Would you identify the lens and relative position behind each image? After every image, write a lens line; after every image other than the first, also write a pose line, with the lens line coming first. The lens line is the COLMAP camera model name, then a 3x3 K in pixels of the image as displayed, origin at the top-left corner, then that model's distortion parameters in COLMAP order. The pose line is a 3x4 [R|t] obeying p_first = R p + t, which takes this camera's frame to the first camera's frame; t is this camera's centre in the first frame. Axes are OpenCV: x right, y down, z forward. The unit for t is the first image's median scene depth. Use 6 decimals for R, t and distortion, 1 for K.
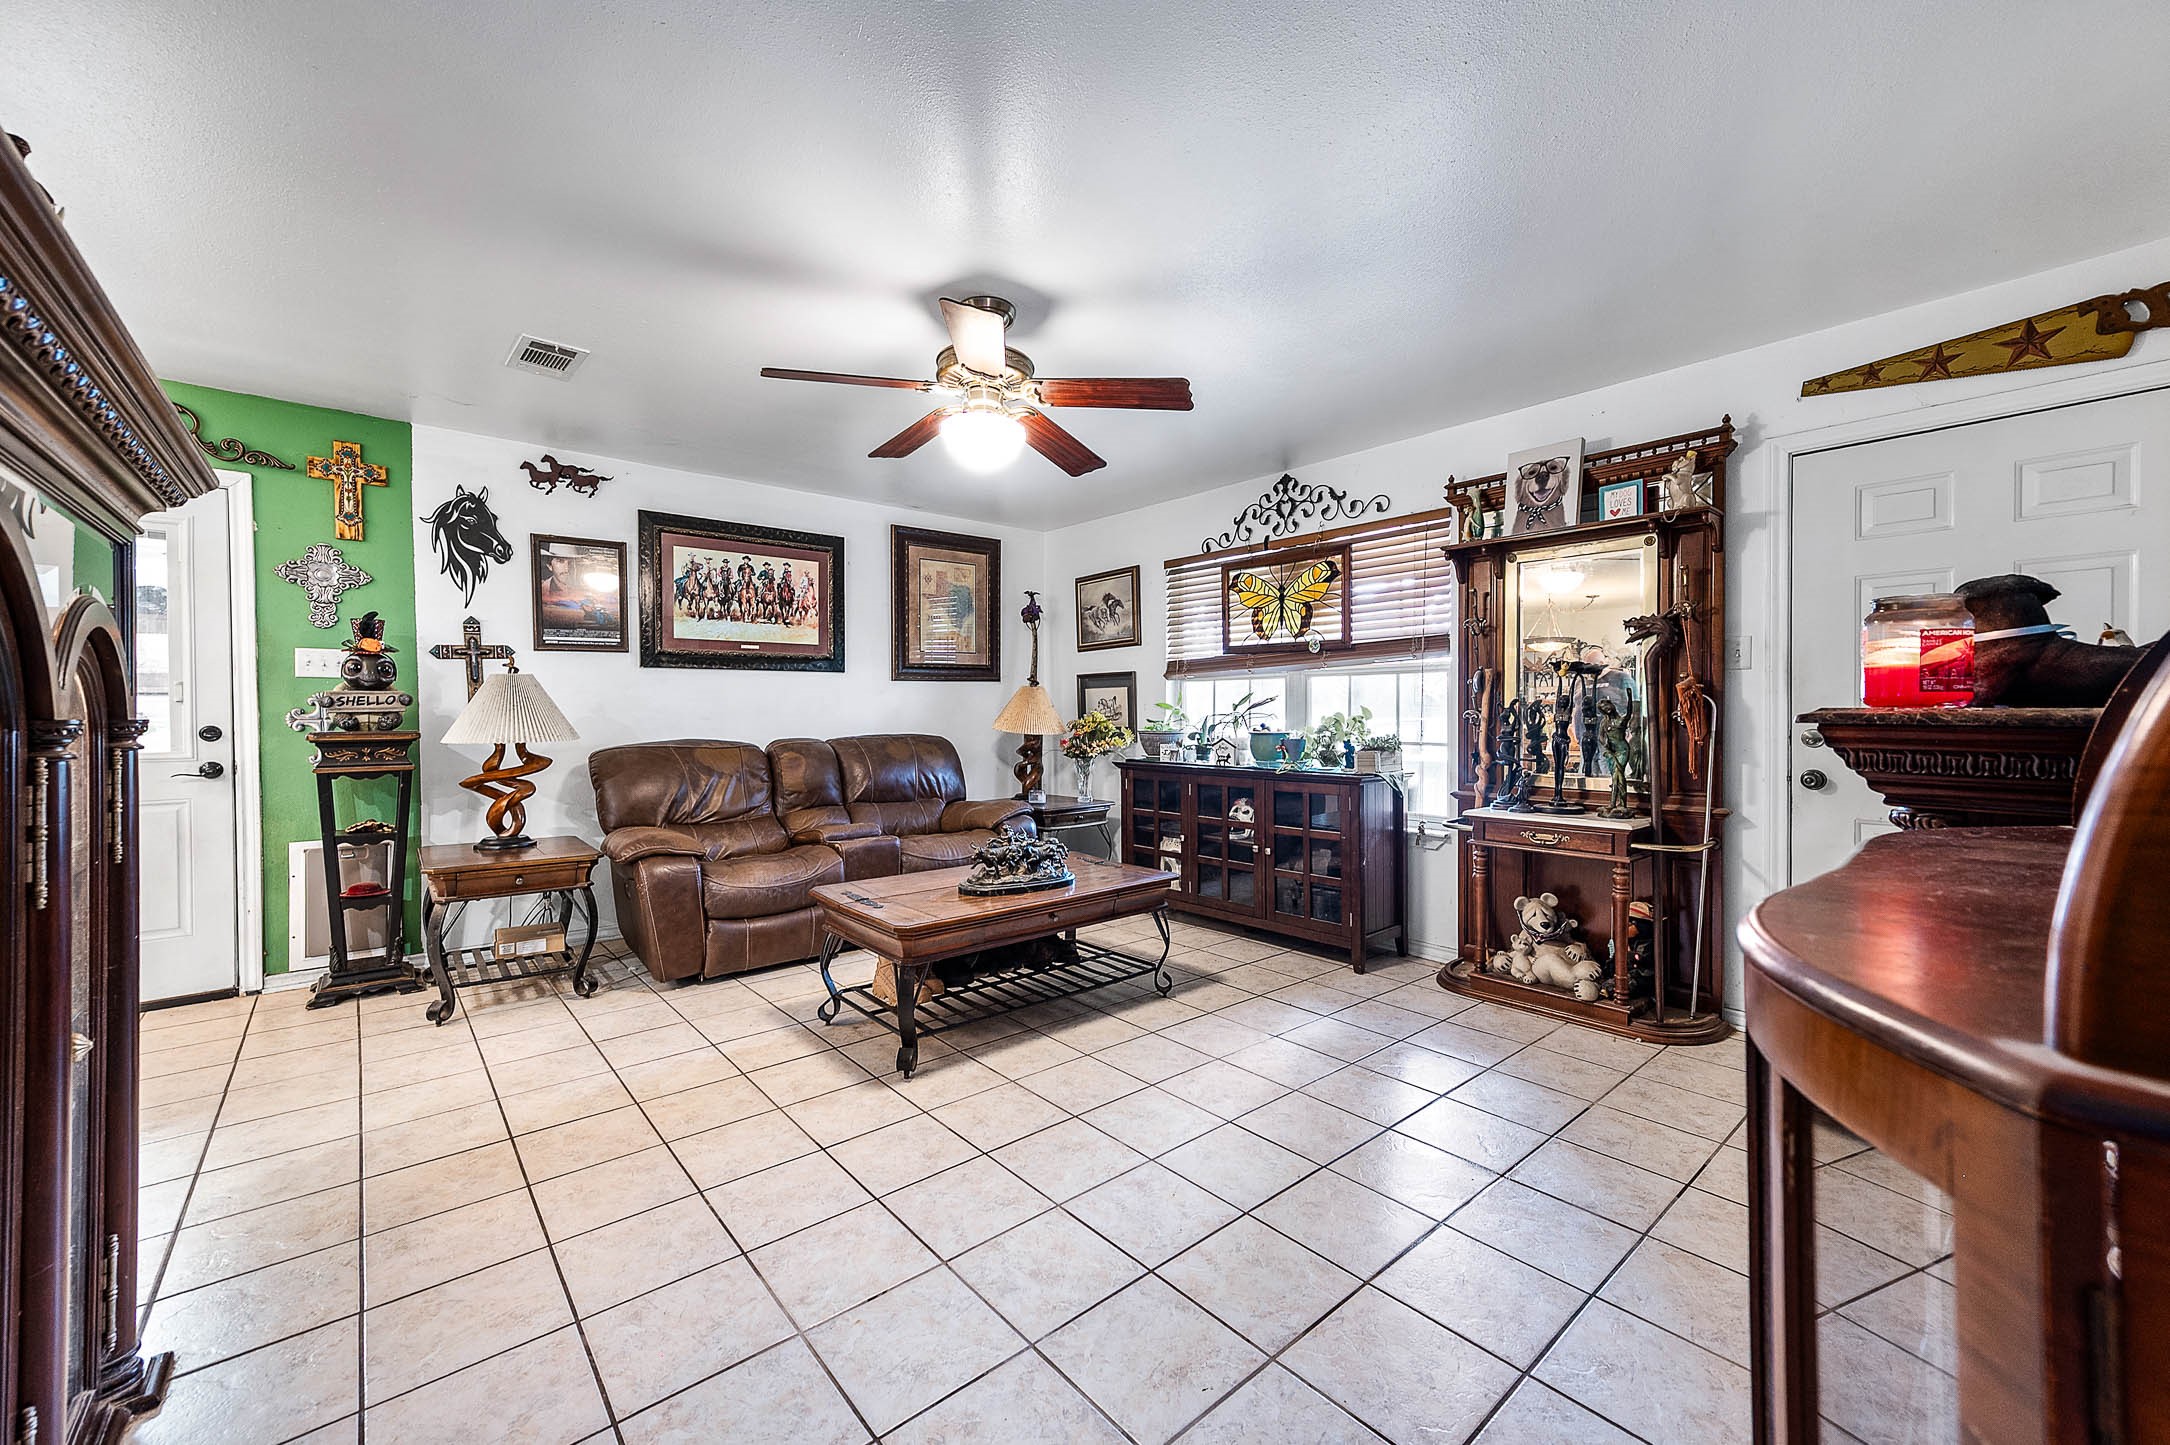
lens RADIAL K [[842.8, 0, 1082.8], [0, 842.8, 718.8], [0, 0, 1]] dist [0.018756, -0.000711]
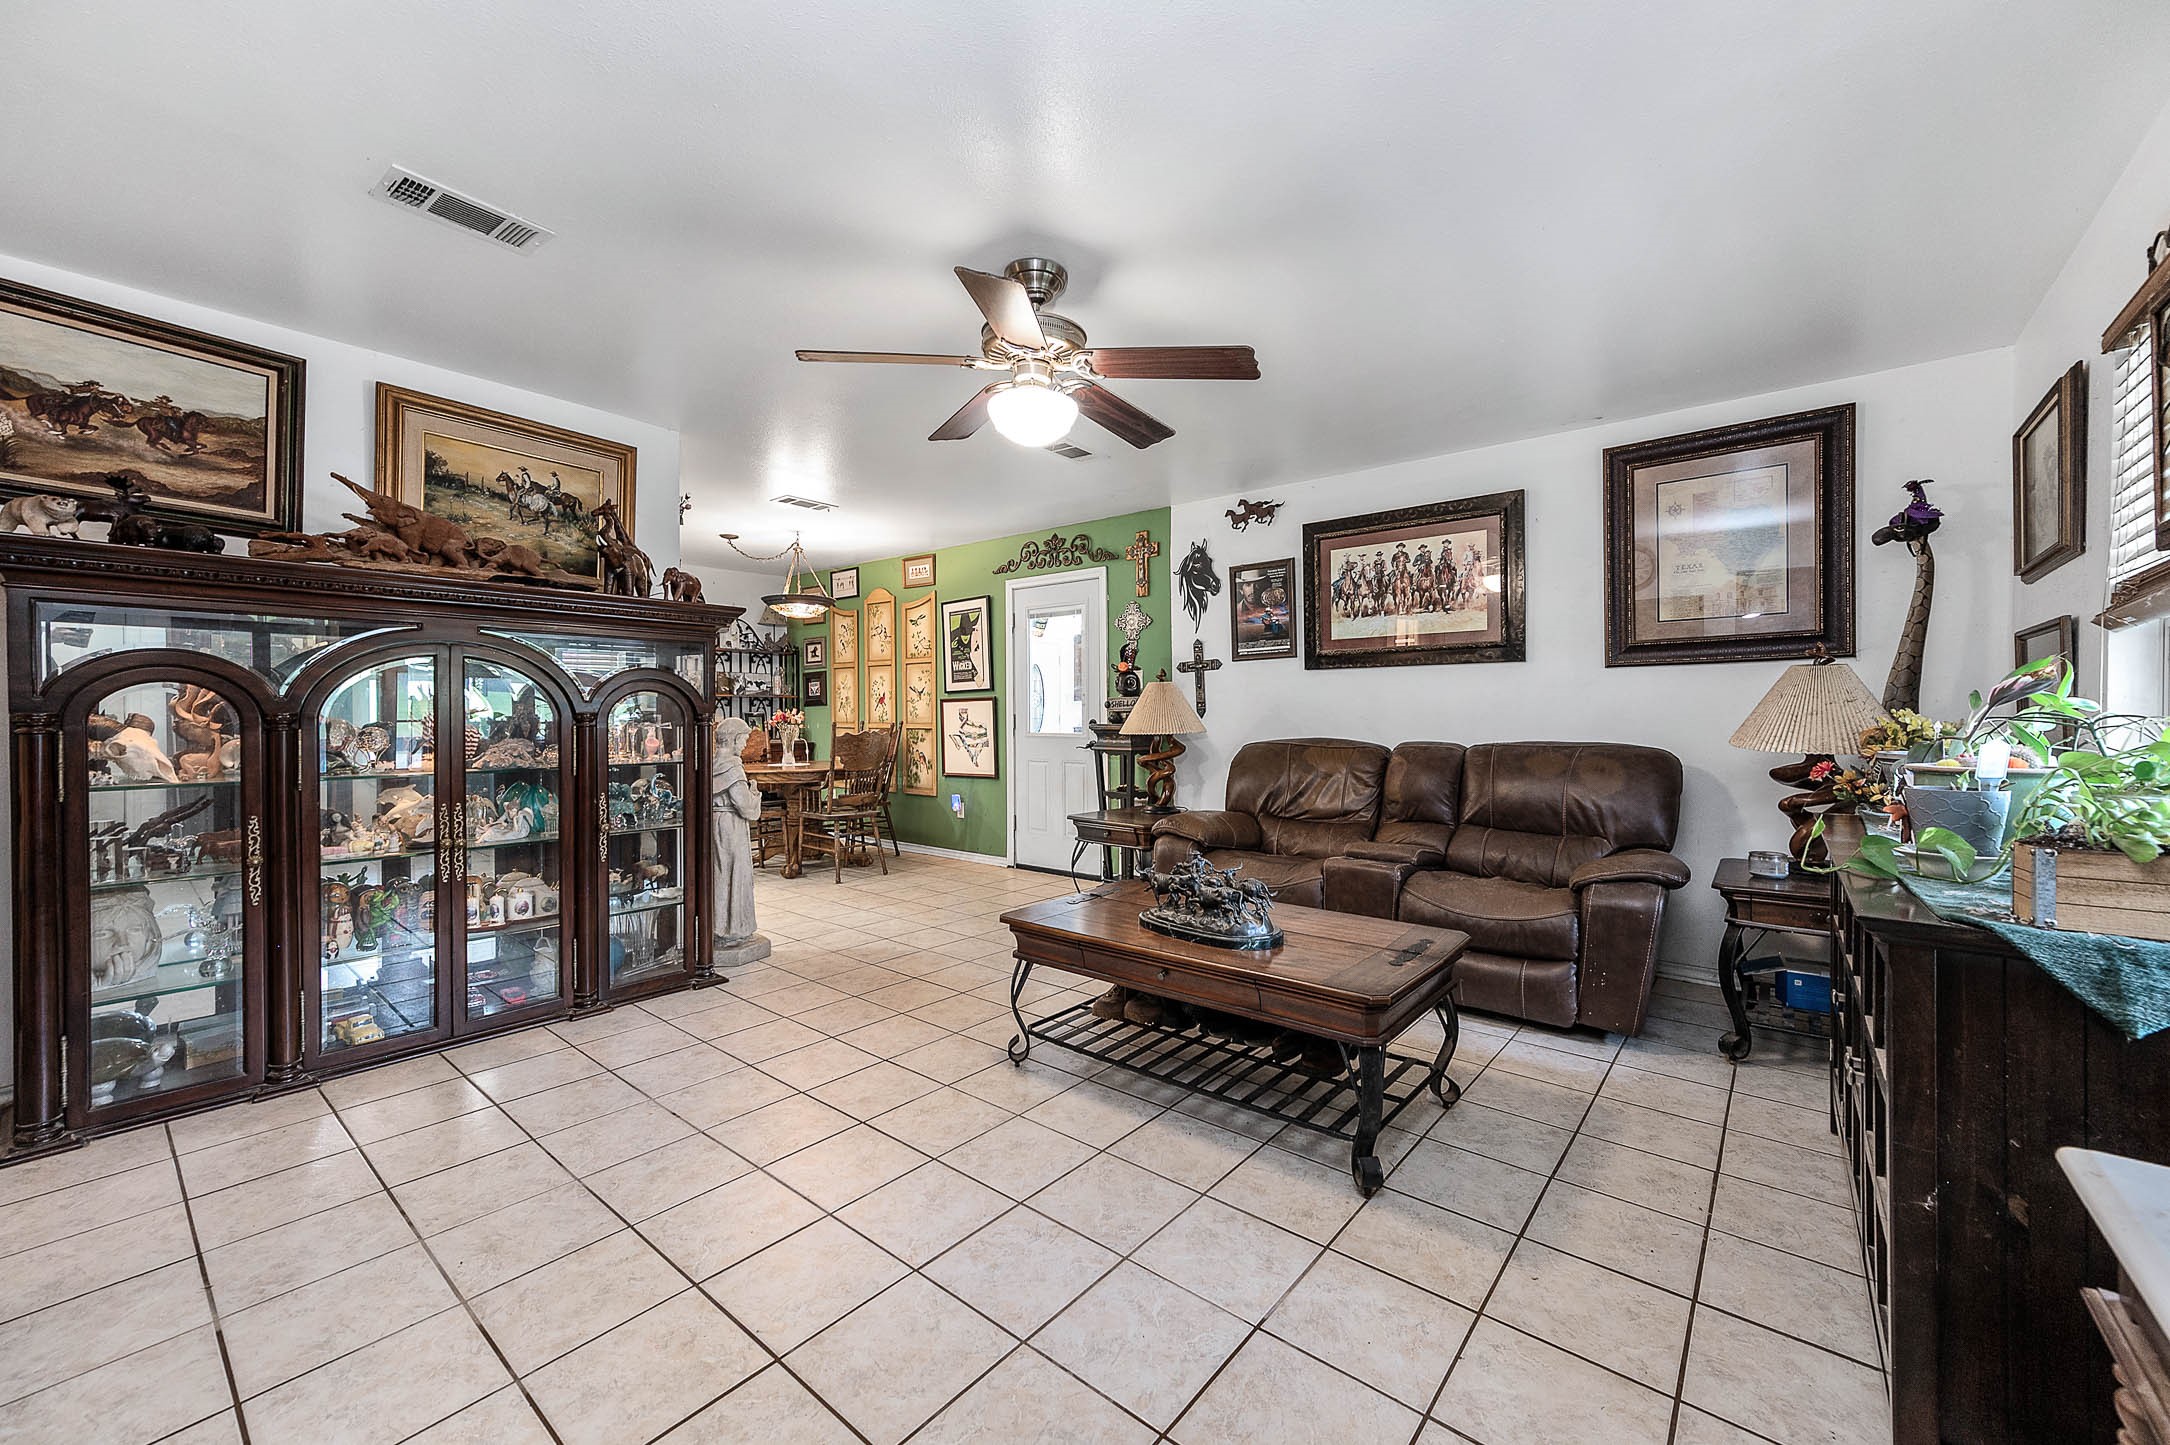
lens RADIAL K [[842.8, 0, 1083.0], [0, 842.8, 714.8], [0, 0, 1]] dist [0.018756, -0.000711]
pose [[0.179515, 0.001636, -0.983754, 0.499907], [-0.013389, 0.999910, -0.000781, 0.000558], [0.983664, 0.013311, 0.179520, 0.549044]]
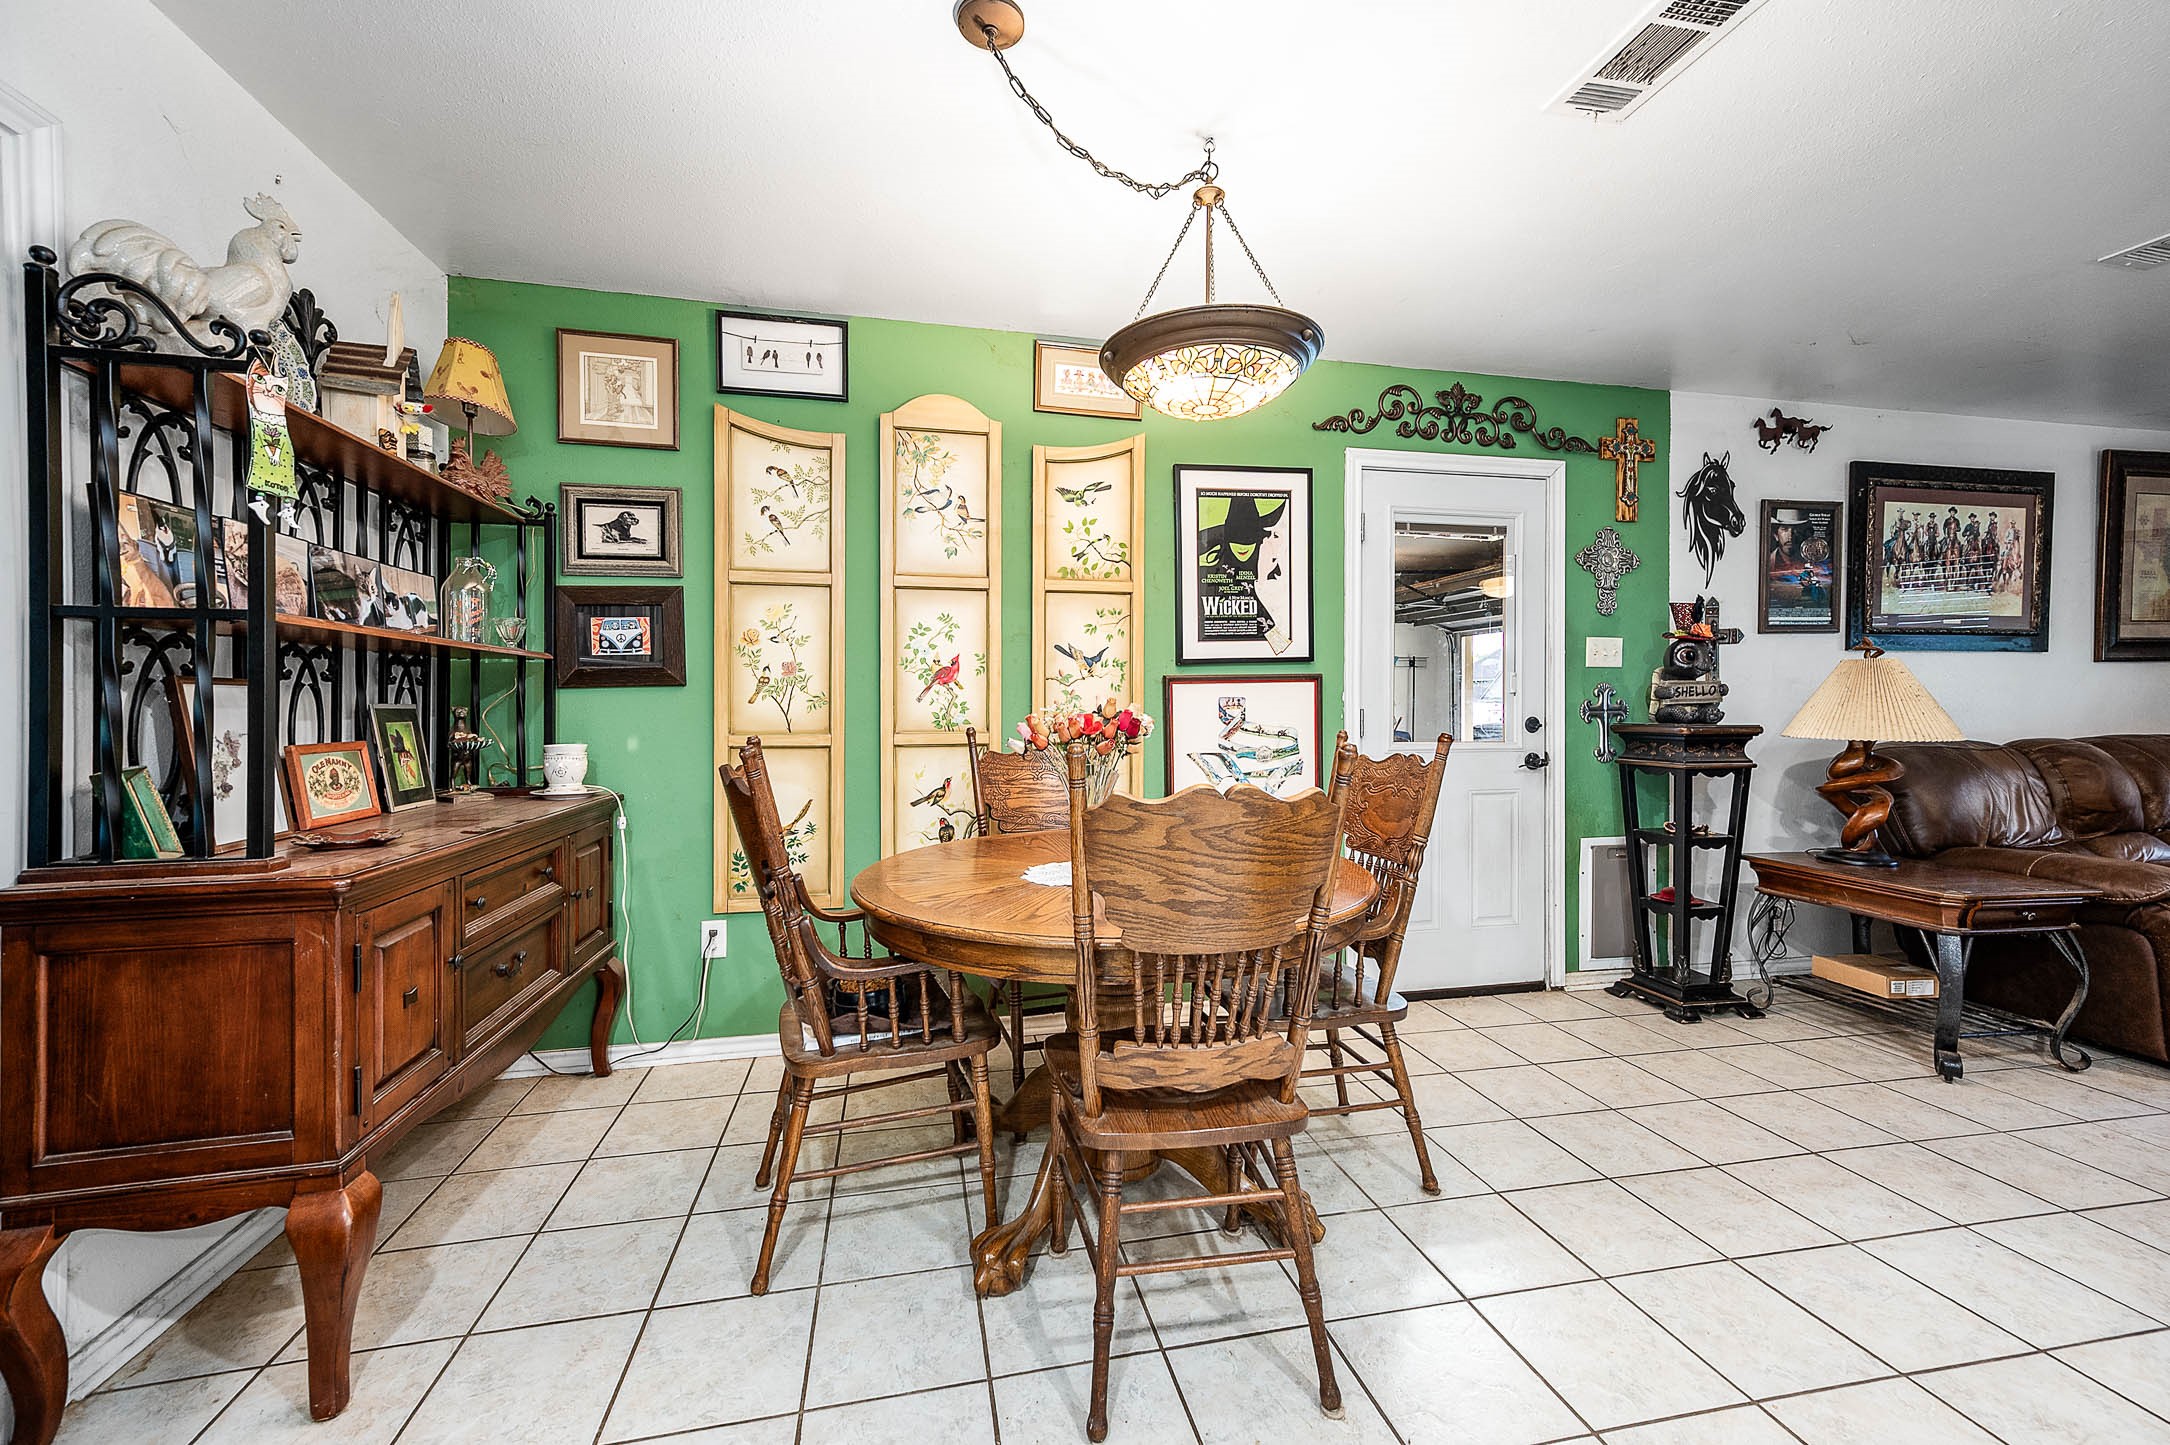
lens RADIAL K [[842.8, 0, 1091.4], [0, 842.8, 709.2], [0, 0, 1]] dist [0.018756, -0.000711]
pose [[0.885238, -0.000098, -0.465137, -0.818607], [-0.005008, 0.999940, -0.009740, 0.009303], [0.465110, 0.010952, 0.885185, -0.093576]]
